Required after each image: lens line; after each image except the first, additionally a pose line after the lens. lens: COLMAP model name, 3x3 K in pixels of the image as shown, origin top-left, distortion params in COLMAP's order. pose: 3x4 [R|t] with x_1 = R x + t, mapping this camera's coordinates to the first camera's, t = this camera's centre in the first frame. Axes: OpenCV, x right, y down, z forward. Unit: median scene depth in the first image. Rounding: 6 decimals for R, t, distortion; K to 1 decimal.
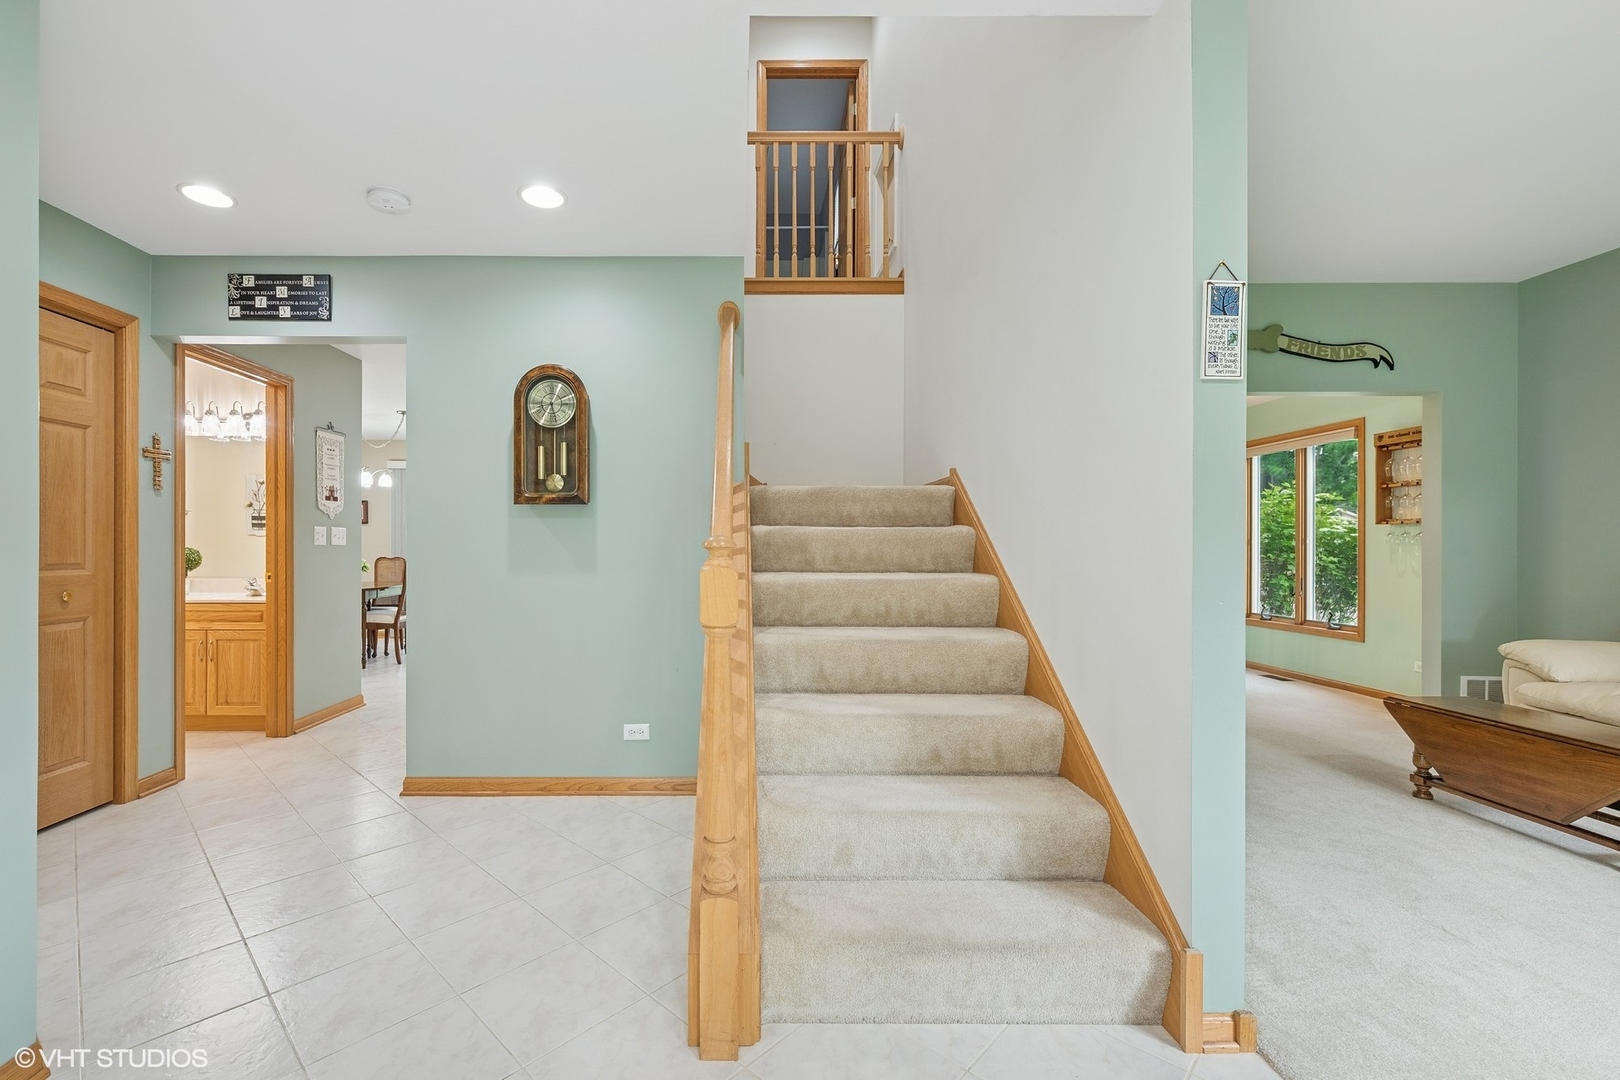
lens RADIAL K [[656.7, 0, 794.3], [0, 656.7, 555.0], [0, 0, 1]] dist [0.003995, 0.000766]
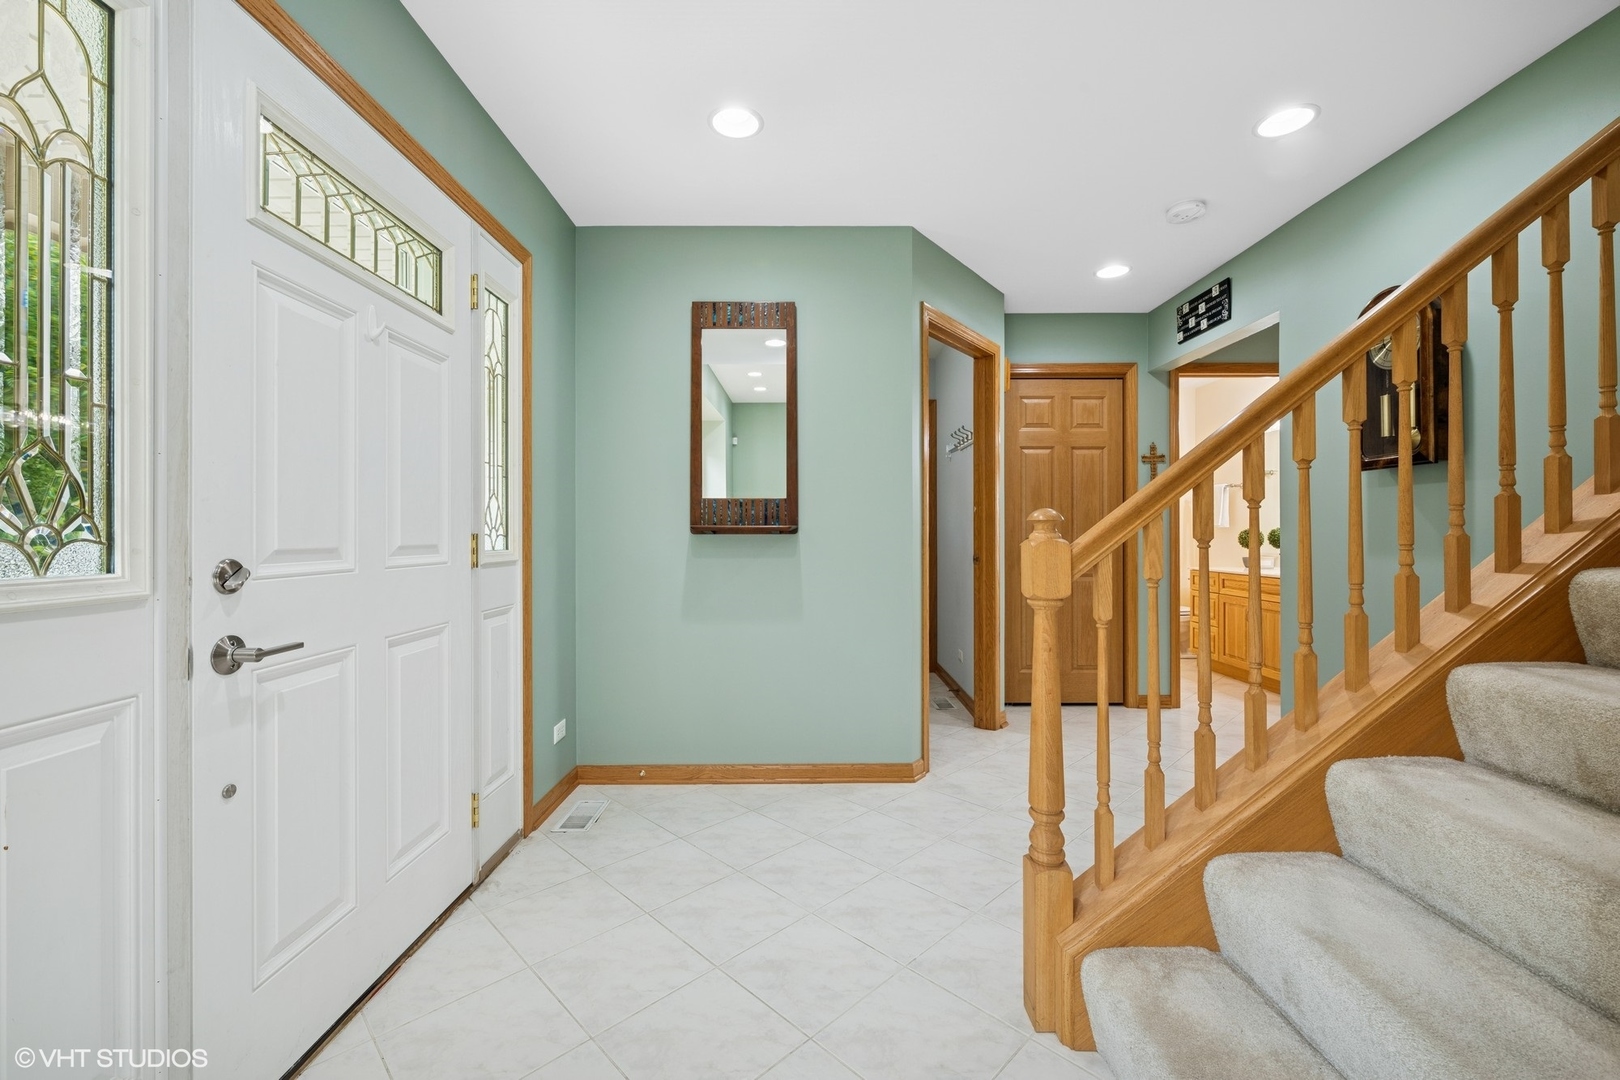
lens RADIAL K [[662.1, 0, 805.0], [0, 662.1, 539.0], [0, 0, 1]] dist [-0.002309, -0.000080]
pose [[0.009631, 0.008255, -0.999920, 0.395143], [0.001169, 0.999965, 0.008267, 0.000662], [0.999953, -0.001248, 0.009621, 0.282065]]
